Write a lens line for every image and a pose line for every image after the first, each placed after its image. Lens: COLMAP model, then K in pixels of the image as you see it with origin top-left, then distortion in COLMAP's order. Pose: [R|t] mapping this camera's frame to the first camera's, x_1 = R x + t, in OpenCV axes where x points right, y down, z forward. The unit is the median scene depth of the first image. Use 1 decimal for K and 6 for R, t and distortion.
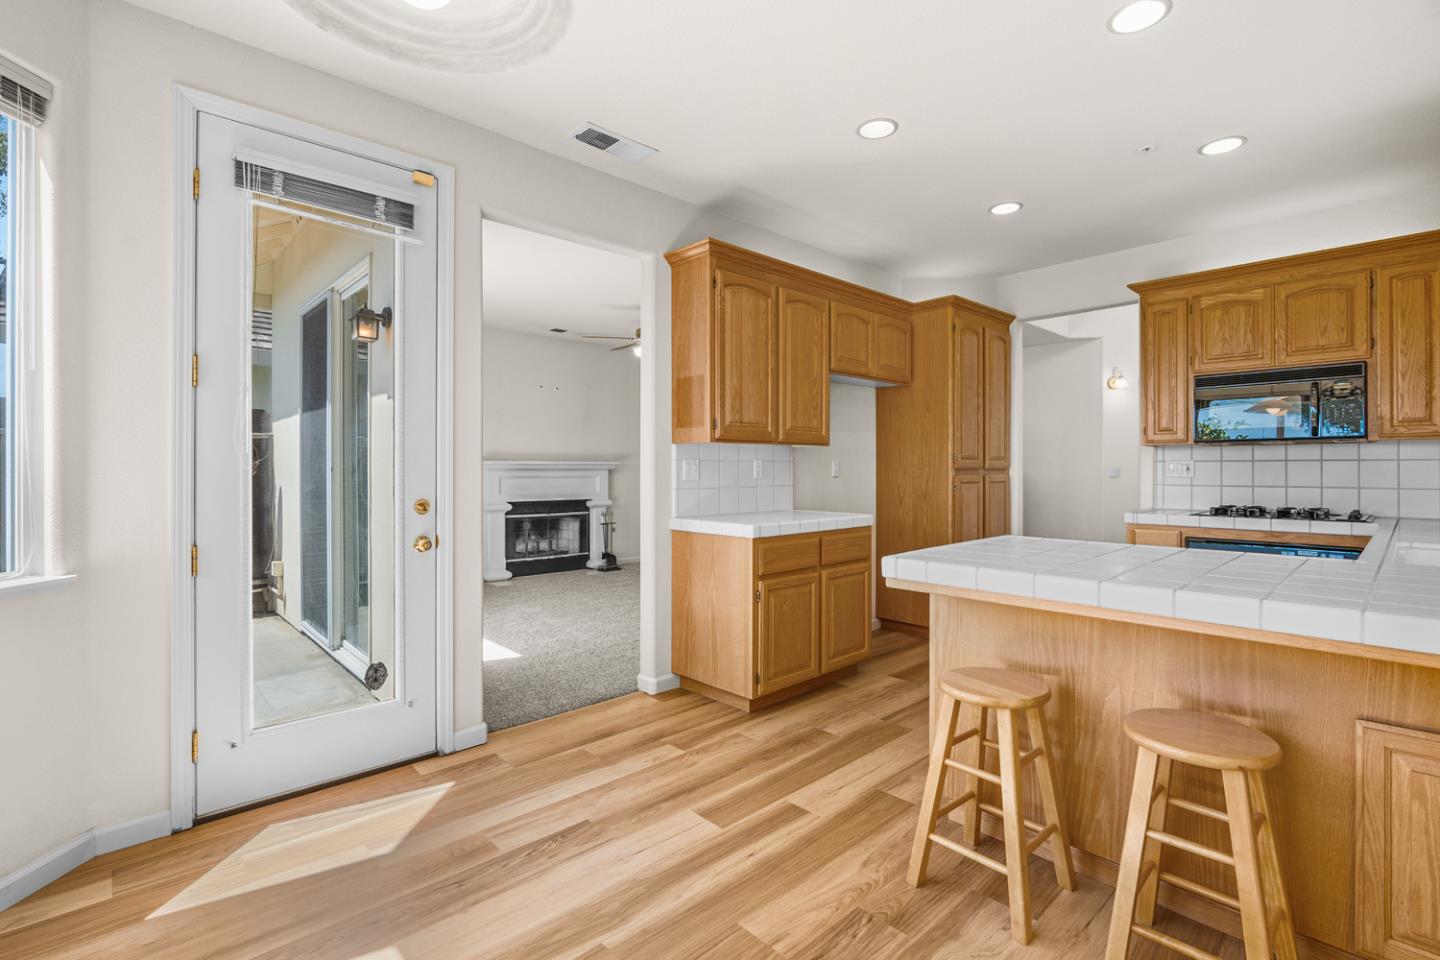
lens RADIAL K [[656.2, 0, 728.9], [0, 656.2, 468.2], [0, 0, 1]] dist [-0.008682, 0.000061]
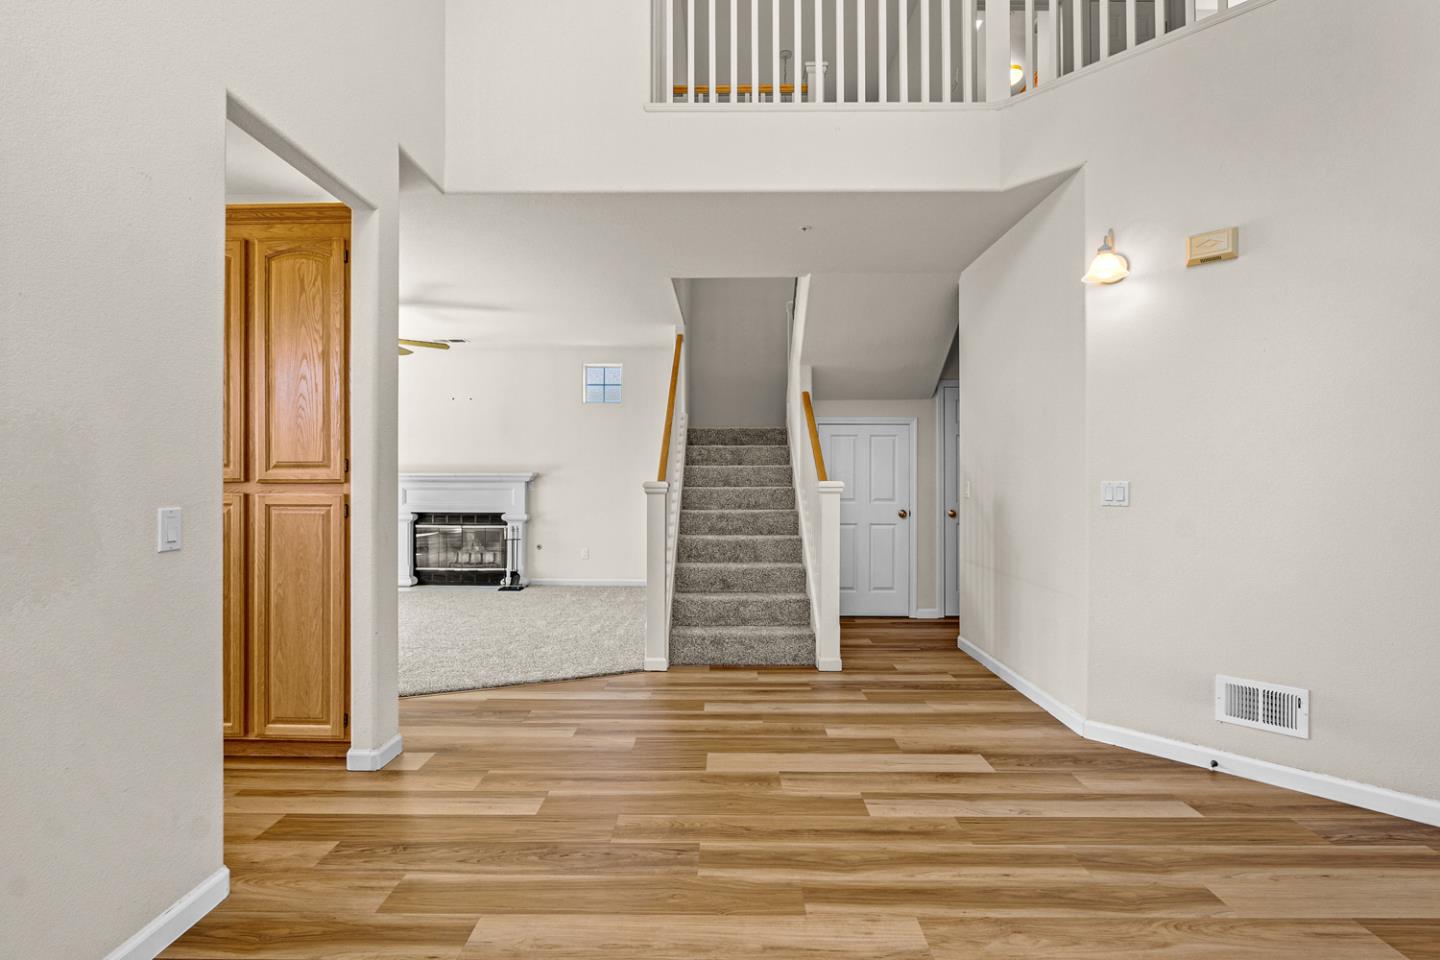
lens RADIAL K [[656.2, 0, 718.3], [0, 656.2, 478.4], [0, 0, 1]] dist [-0.008682, 0.000061]
pose [[0.716684, 0.004039, -0.697387, 1.352555], [-0.008938, 0.999954, -0.003394, -0.004931], [0.697341, 0.008666, 0.716687, 1.072845]]
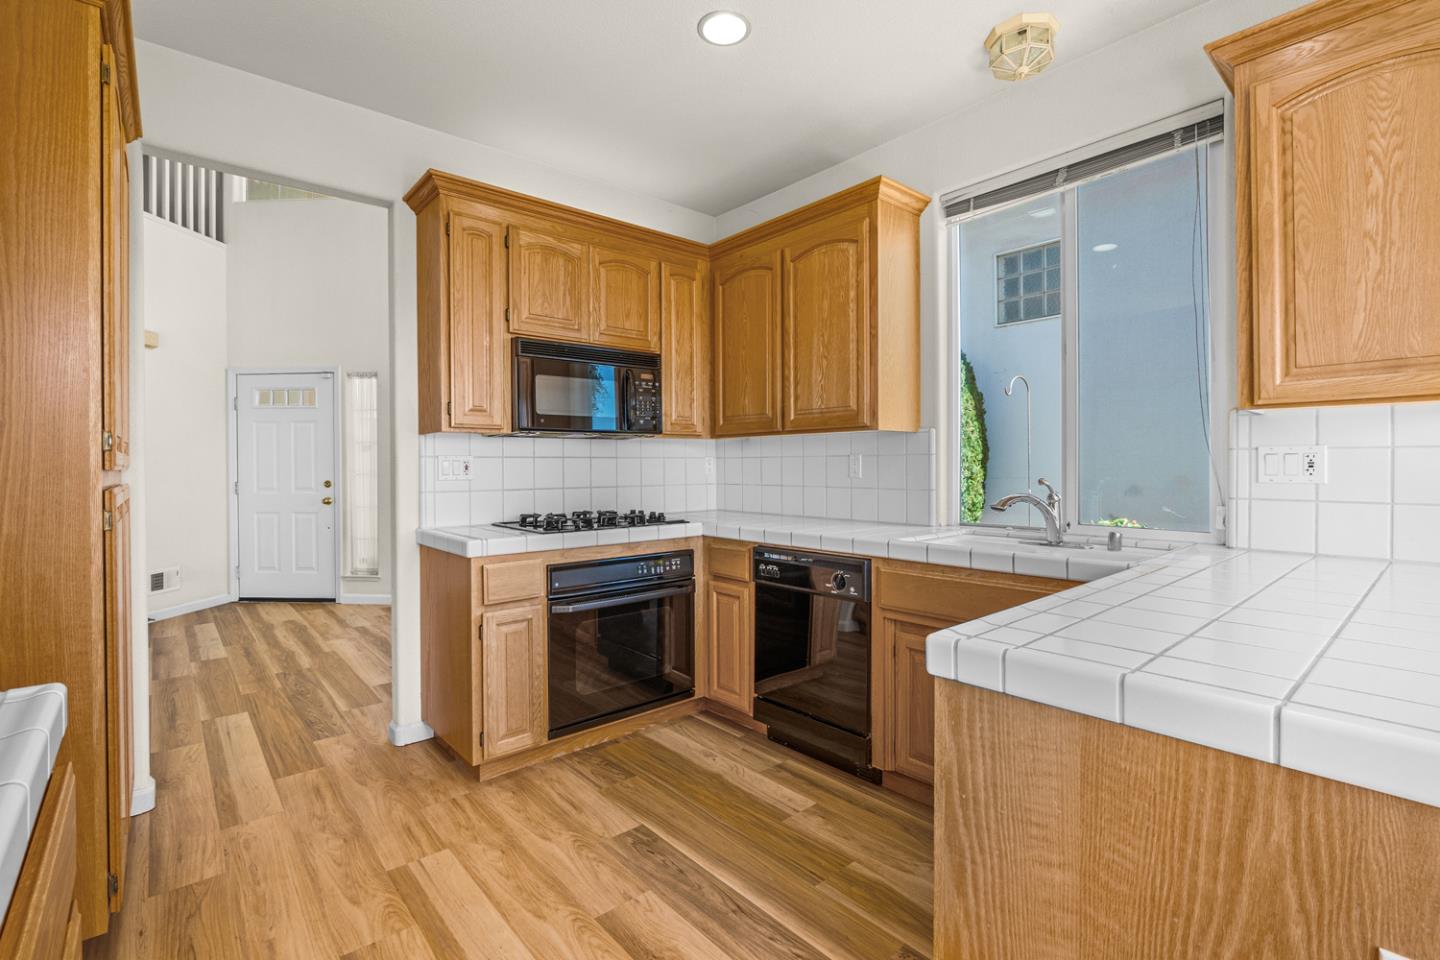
lens RADIAL K [[656.2, 0, 719.3], [0, 656.2, 473.0], [0, 0, 1]] dist [-0.008682, 0.000061]
pose [[0.043609, -0.008424, 0.999013, 0.009032], [0.007102, 0.999942, 0.008121, 0.002904], [-0.999023, 0.006741, 0.043666, 0.757568]]
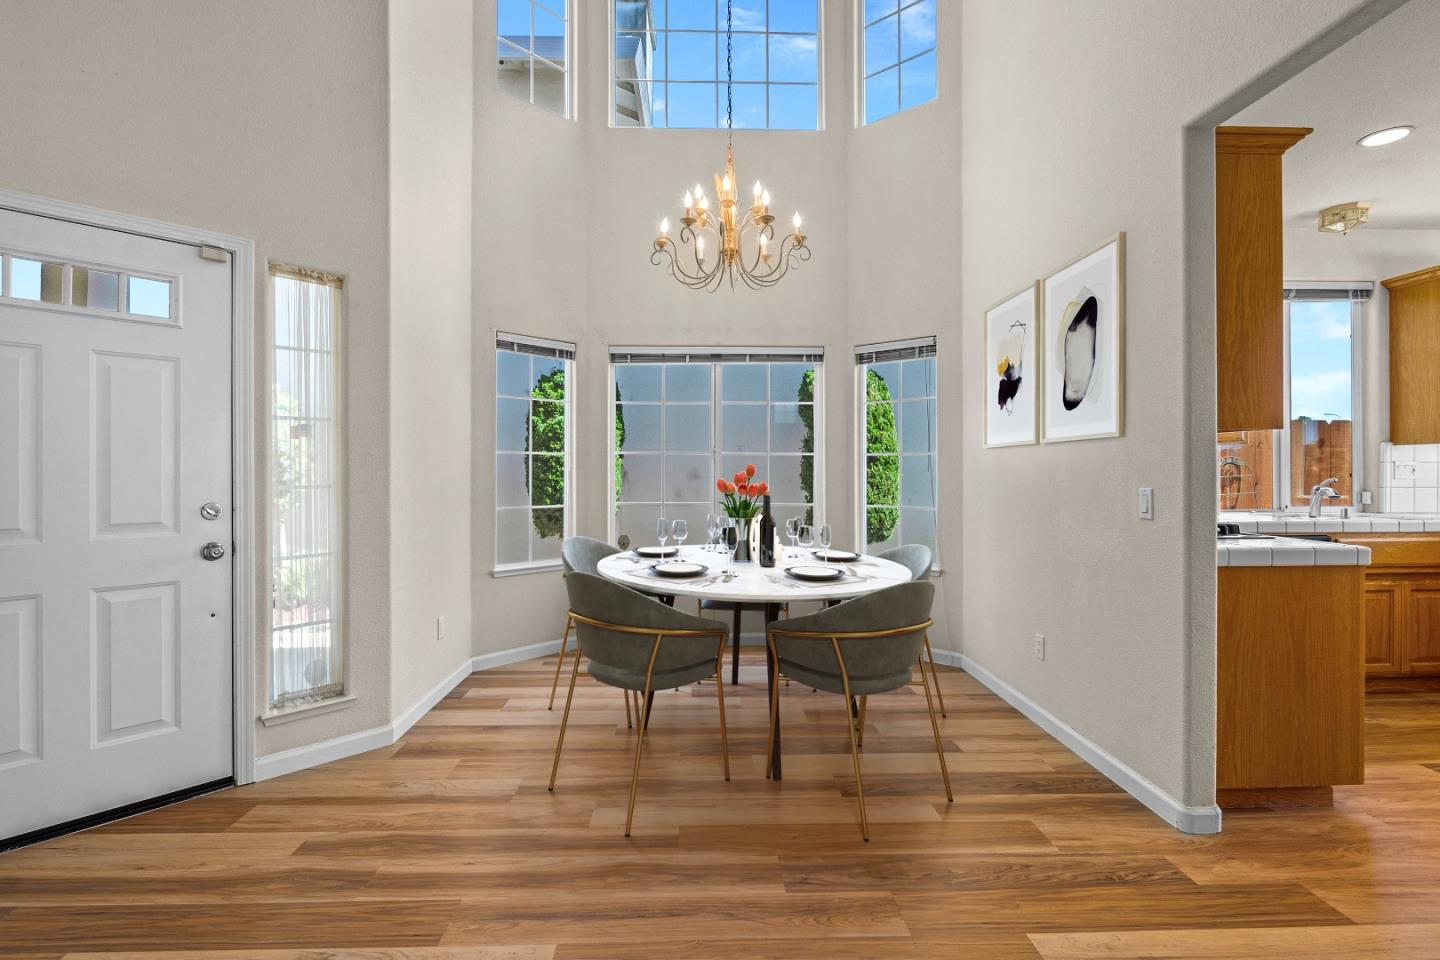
lens RADIAL K [[656.2, 0, 719.1], [0, 656.2, 470.2], [0, 0, 1]] dist [-0.008682, 0.000061]
pose [[-0.749889, 0.003098, 0.661556, 0.671203], [0.005556, 0.999983, 0.001615, -0.003860], [-0.661540, 0.004886, -0.749894, 1.855126]]
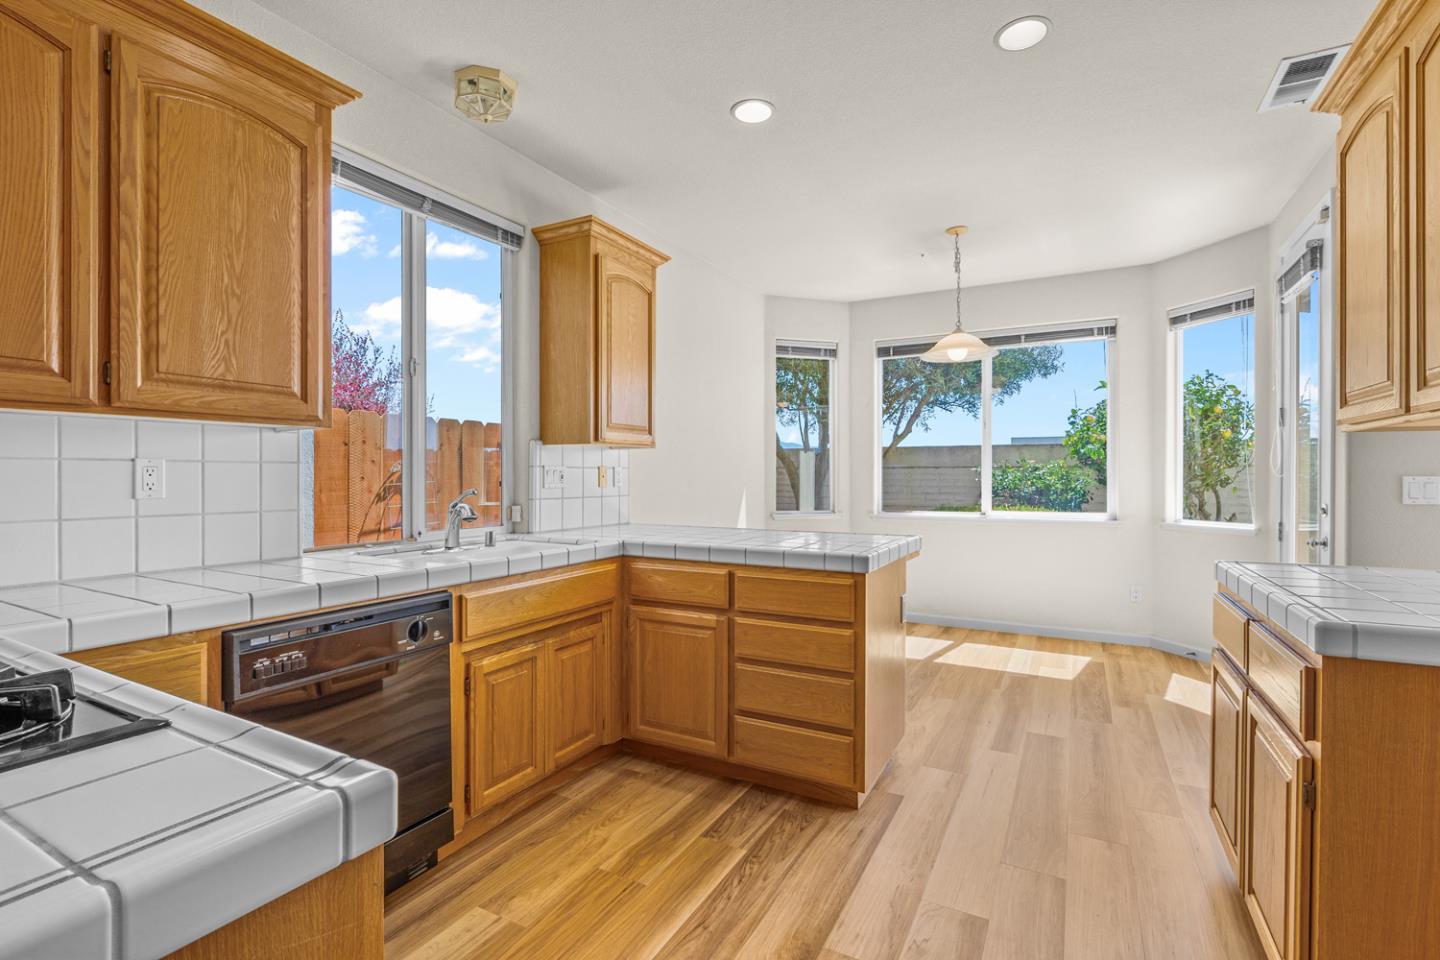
lens RADIAL K [[656.2, 0, 722.9], [0, 656.2, 478.0], [0, 0, 1]] dist [-0.008682, 0.000061]
pose [[-0.949276, 0.001664, -0.314440, 0.593511], [-0.001390, 0.999954, 0.009486, -0.002822], [0.314441, 0.009442, -0.949230, 1.199346]]
